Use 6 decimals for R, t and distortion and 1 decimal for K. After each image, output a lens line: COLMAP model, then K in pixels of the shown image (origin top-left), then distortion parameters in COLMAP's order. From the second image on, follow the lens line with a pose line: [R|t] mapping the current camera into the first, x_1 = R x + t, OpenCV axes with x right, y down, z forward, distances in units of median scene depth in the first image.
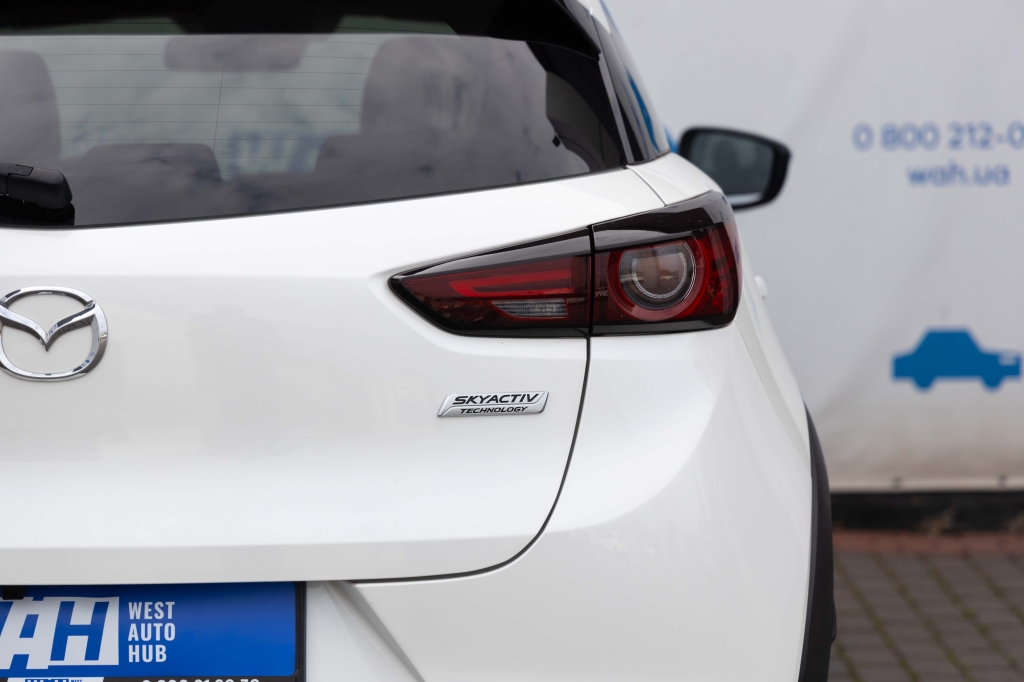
lens RADIAL K [[2678.3, 0, 514.5], [0, 2678.3, 338.2], [0, 0, 1]] dist [-0.008955, 0.000000]
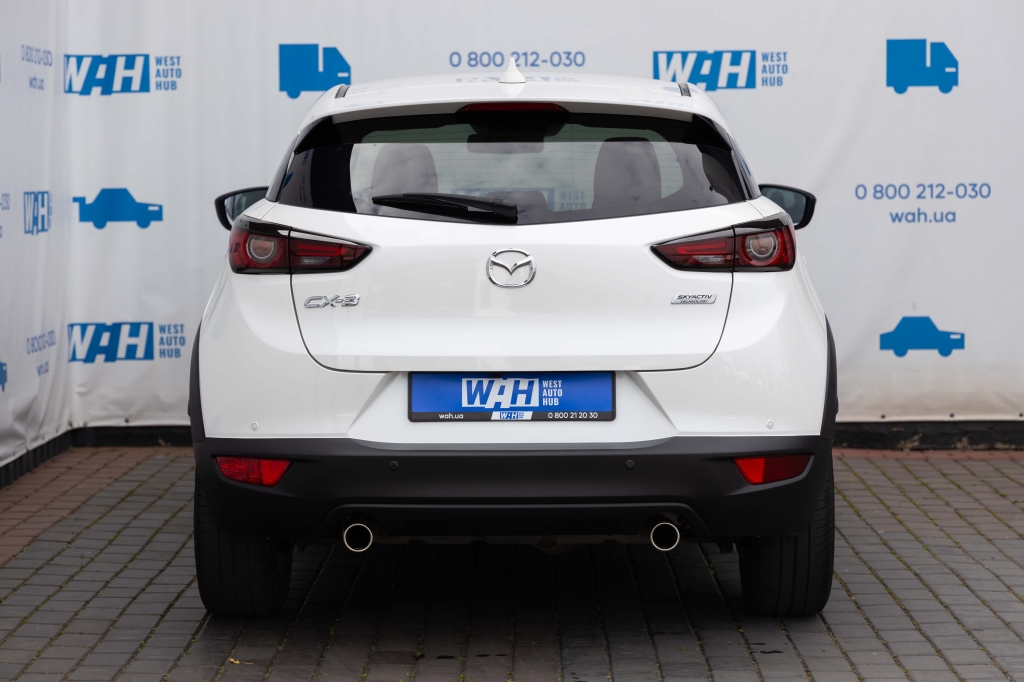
lens RADIAL K [[2620.6, 0, 517.3], [0, 2620.6, 375.7], [0, 0, 1]] dist [-0.017638, 0.000000]
pose [[0.999971, 0.001594, -0.007441, -0.143598], [-0.001647, 0.999973, -0.007143, 0.106904], [0.007429, 0.007155, 0.999947, -1.299631]]
